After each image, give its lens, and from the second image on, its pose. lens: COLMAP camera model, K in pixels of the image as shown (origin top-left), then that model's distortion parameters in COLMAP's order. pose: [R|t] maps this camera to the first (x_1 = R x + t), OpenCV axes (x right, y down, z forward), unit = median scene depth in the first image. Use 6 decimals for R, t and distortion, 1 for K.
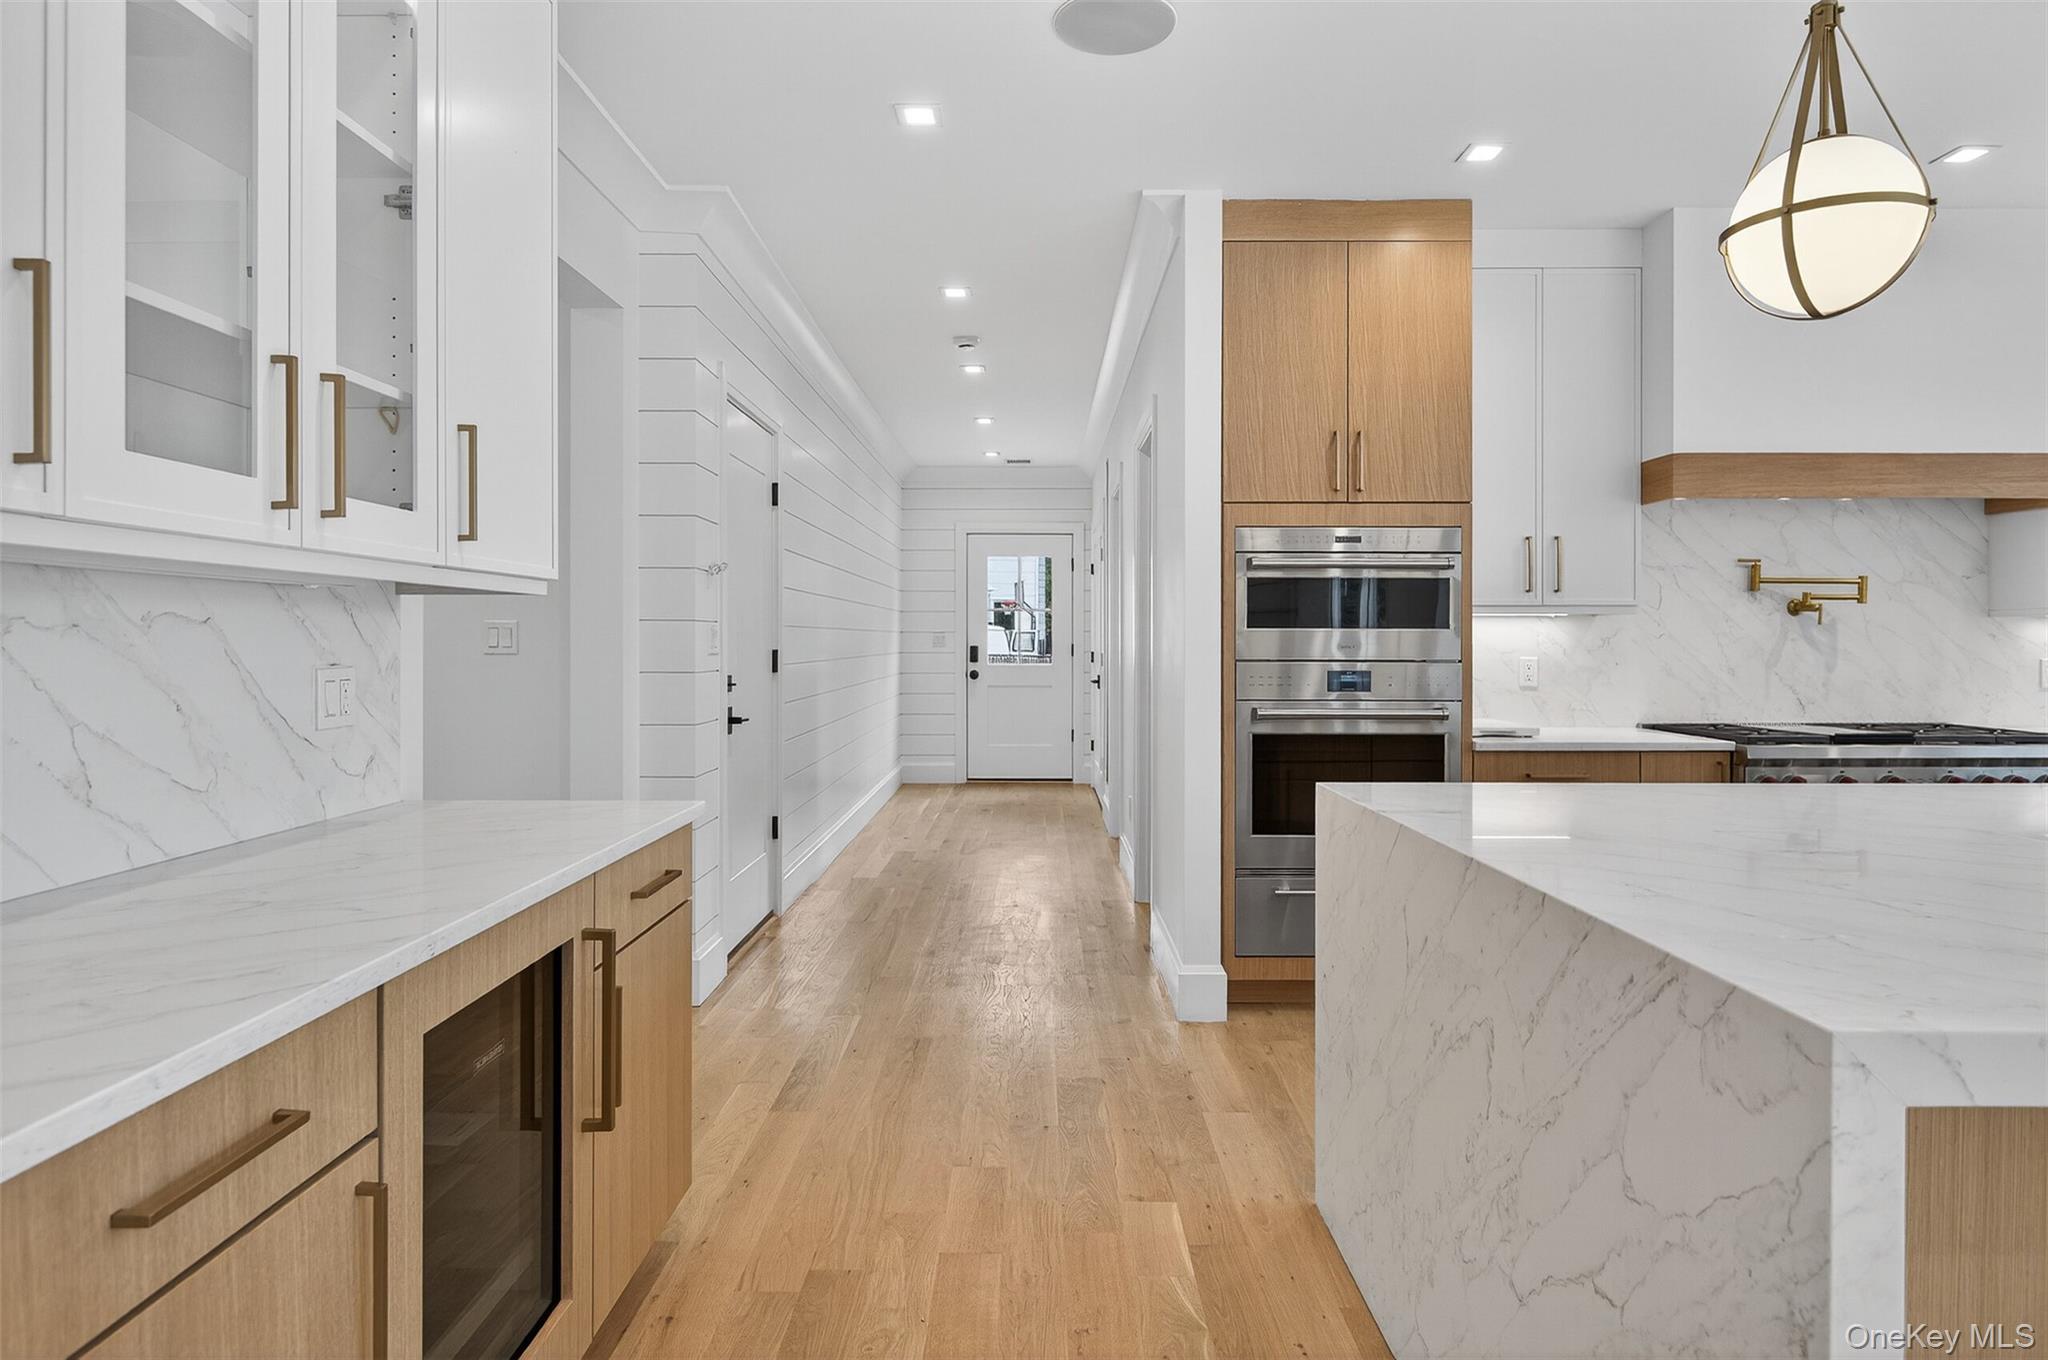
lens RADIAL K [[1131.3, 0, 1047.0], [0, 1131.3, 678.7], [0, 0, 1]] dist [-0.006553, -0.001739]
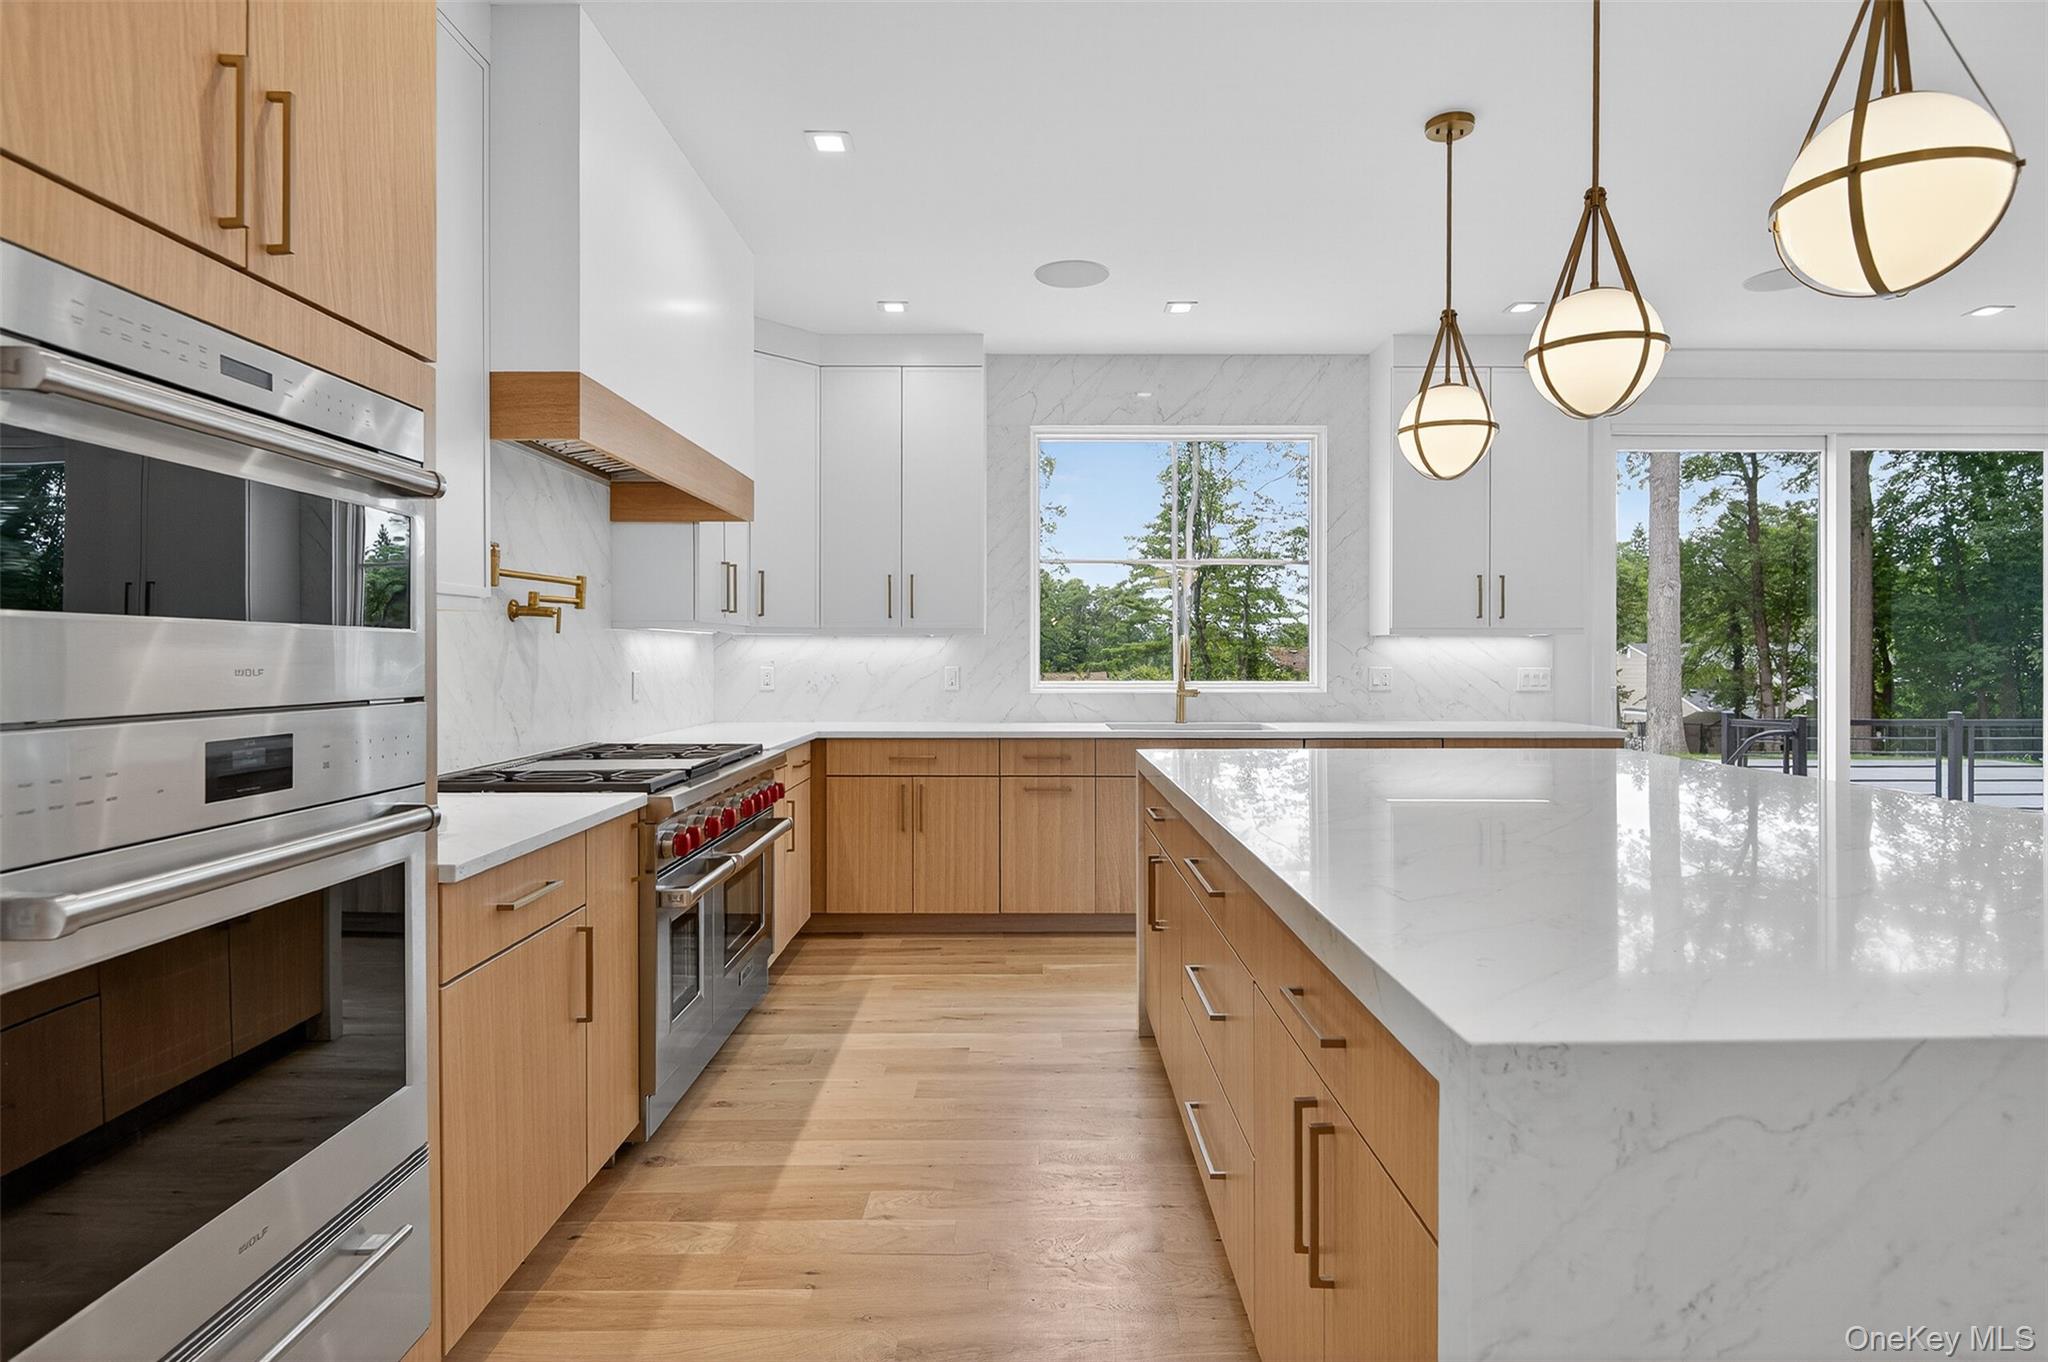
lens RADIAL K [[1063.8, 0, 1019.1], [0, 1063.8, 650.2], [0, 0, 1]] dist [0.001468, 0.000669]
pose [[0.008311, 0.002399, 0.999963, -0.065971], [0.032970, 0.999453, -0.002671, -0.026198], [-0.999422, 0.032991, 0.008227, 0.748615]]
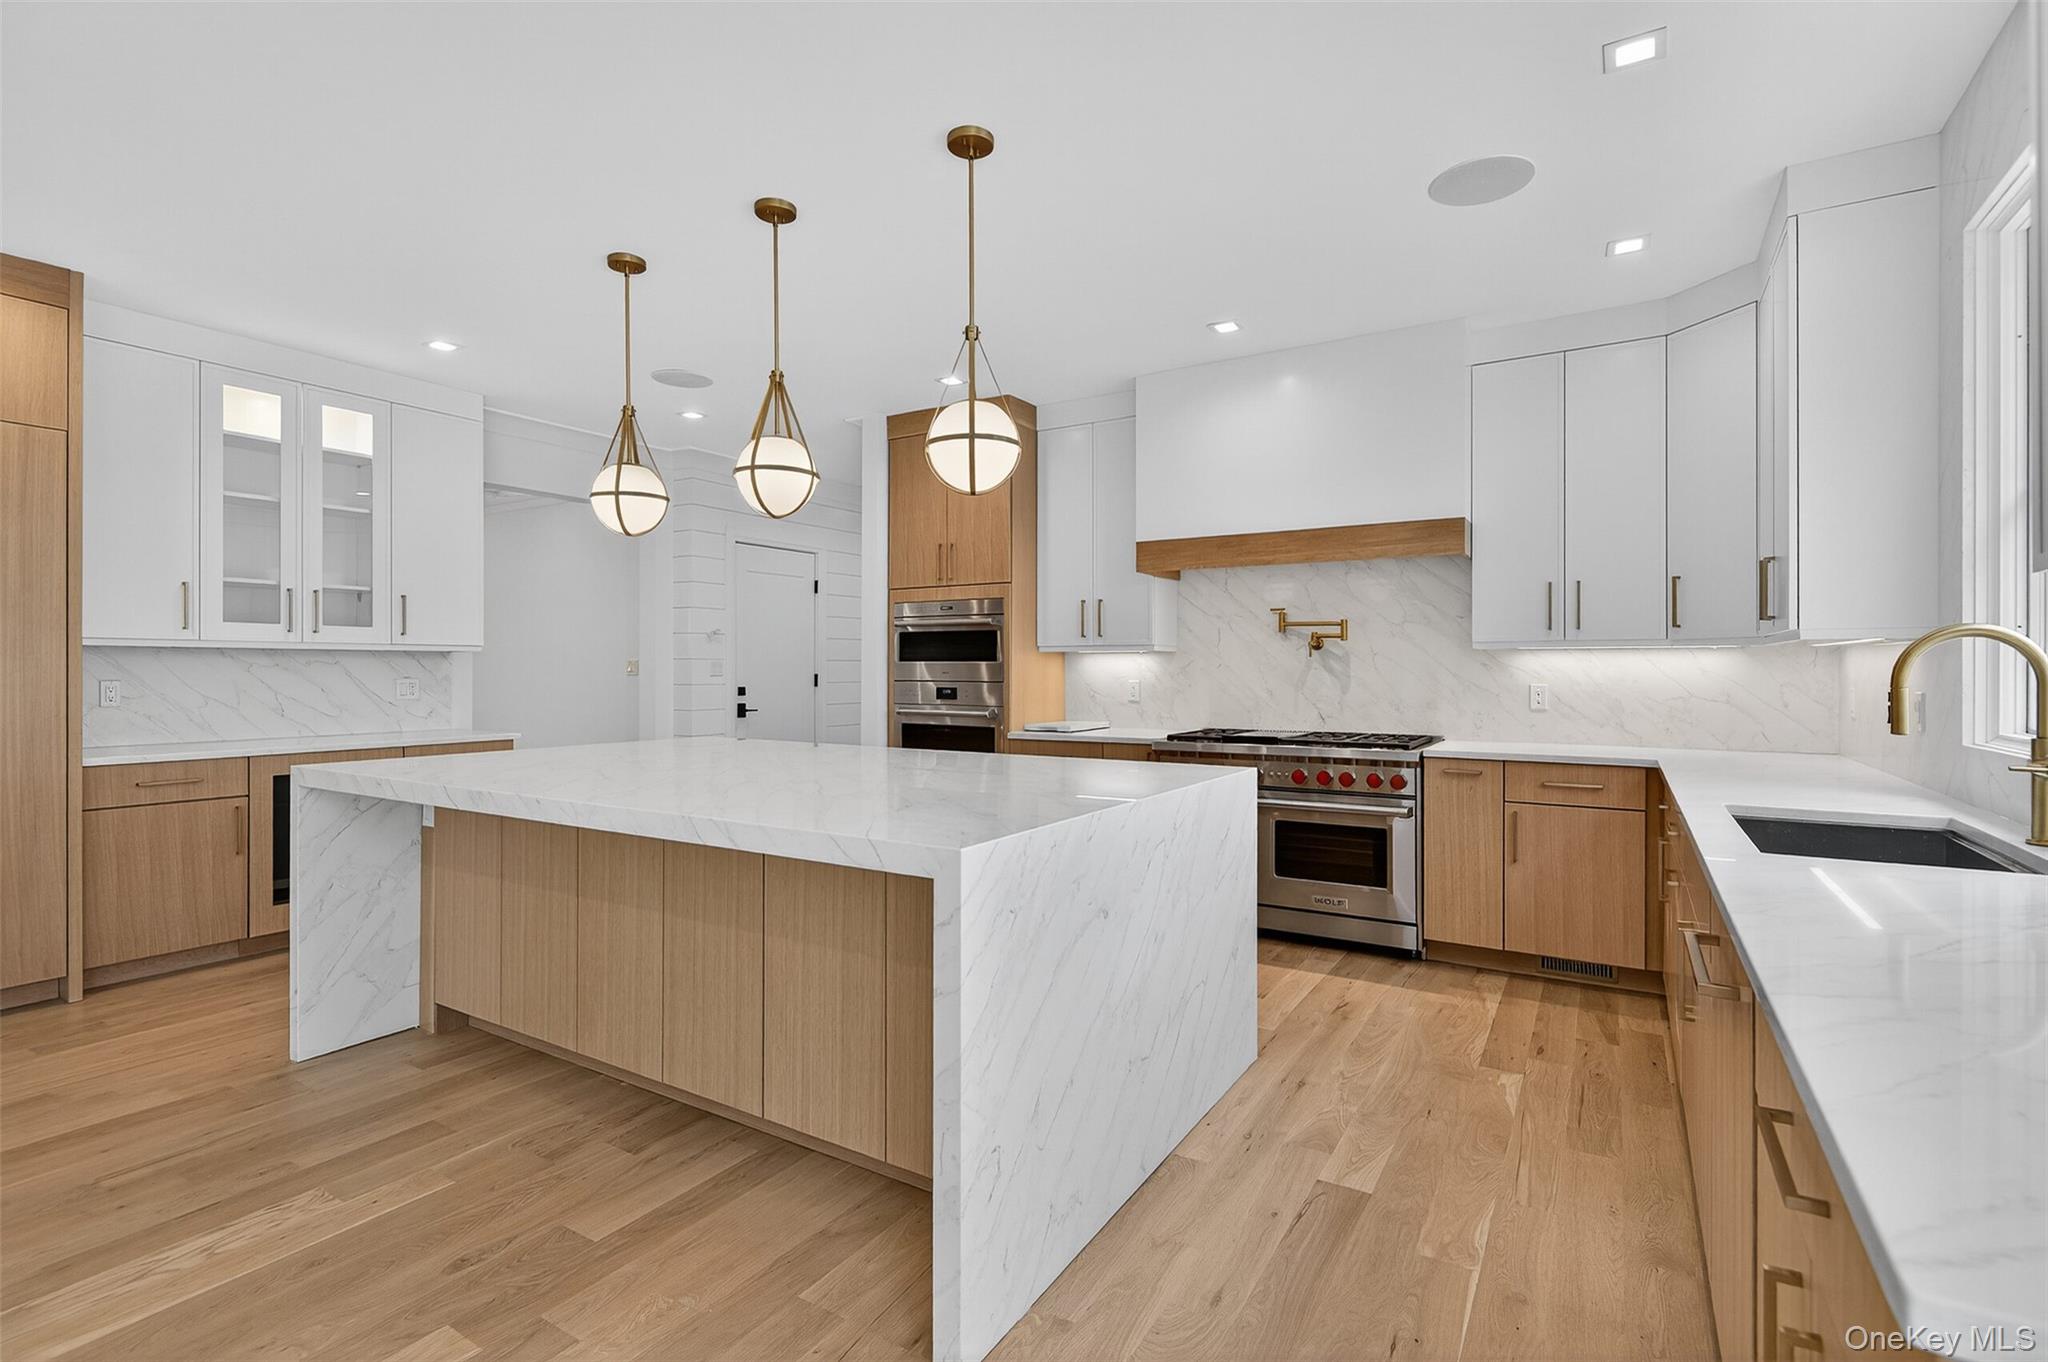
lens RADIAL K [[968.5, 0, 1045.5], [0, 968.5, 654.7], [0, 0, 1]] dist [-0.000227, -0.000114]
pose [[0.851840, -0.006673, -0.523759, 1.131494], [-0.018093, 0.998947, -0.042153, 0.002799], [0.523489, 0.045384, 0.850823, -0.135360]]
